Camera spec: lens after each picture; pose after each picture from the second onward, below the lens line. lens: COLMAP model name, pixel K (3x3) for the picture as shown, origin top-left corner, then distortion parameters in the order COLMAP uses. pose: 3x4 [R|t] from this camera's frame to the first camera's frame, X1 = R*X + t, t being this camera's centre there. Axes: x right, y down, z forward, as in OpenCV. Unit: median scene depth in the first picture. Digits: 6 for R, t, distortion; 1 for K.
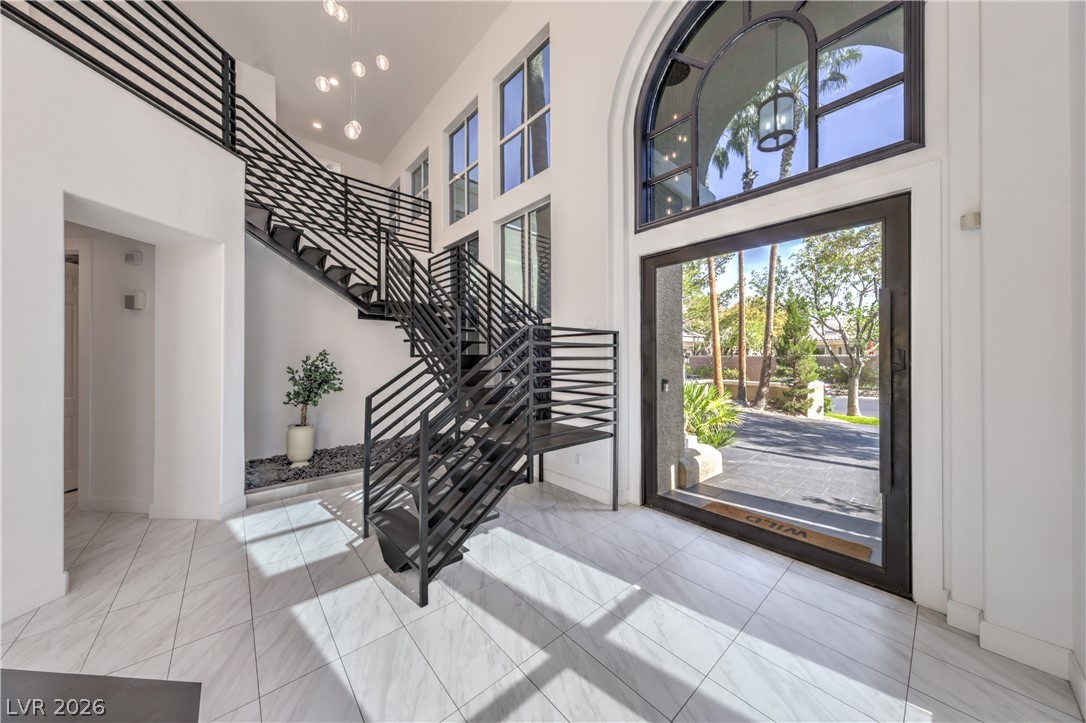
lens RADIAL K [[358.4, 0, 542.8], [0, 358.4, 357.8], [0, 0, 1]] dist [-0.000948, -0.000063]
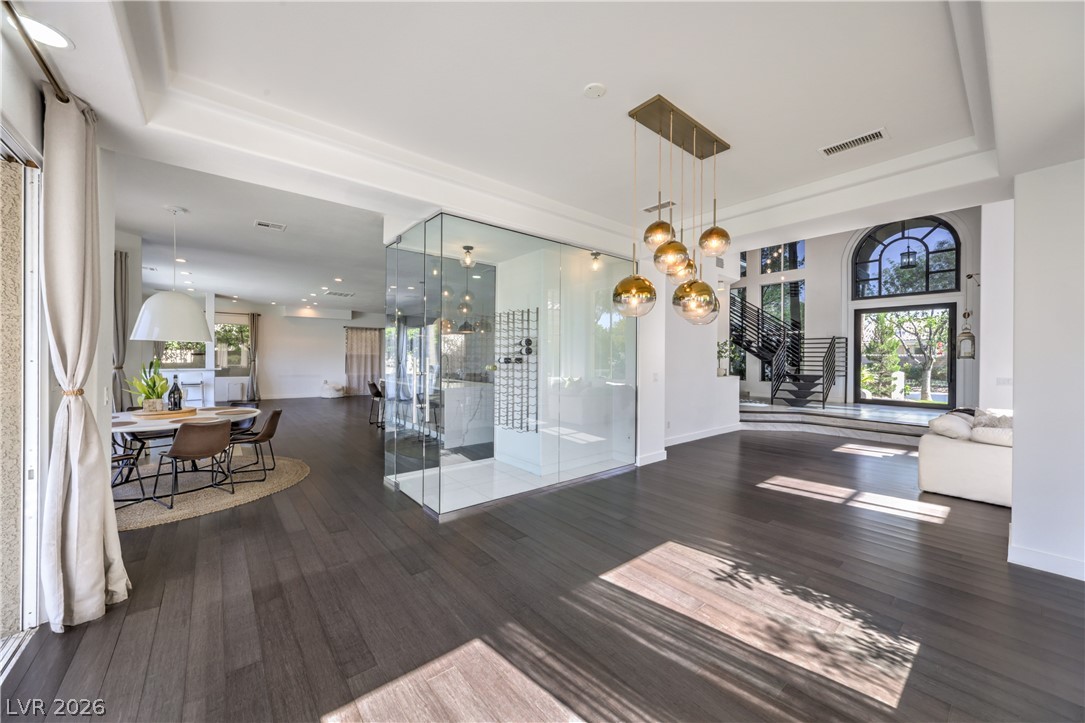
lens RADIAL K [[402.7, 0, 542.5], [0, 402.7, 361.5], [0, 0, 1]] dist [0.001751, -0.000065]
pose [[0.999380, 0.007860, -0.034313, -0.510934], [-0.007597, 0.999941, 0.007771, 0.026047], [0.034372, -0.007505, 0.999381, -0.547014]]
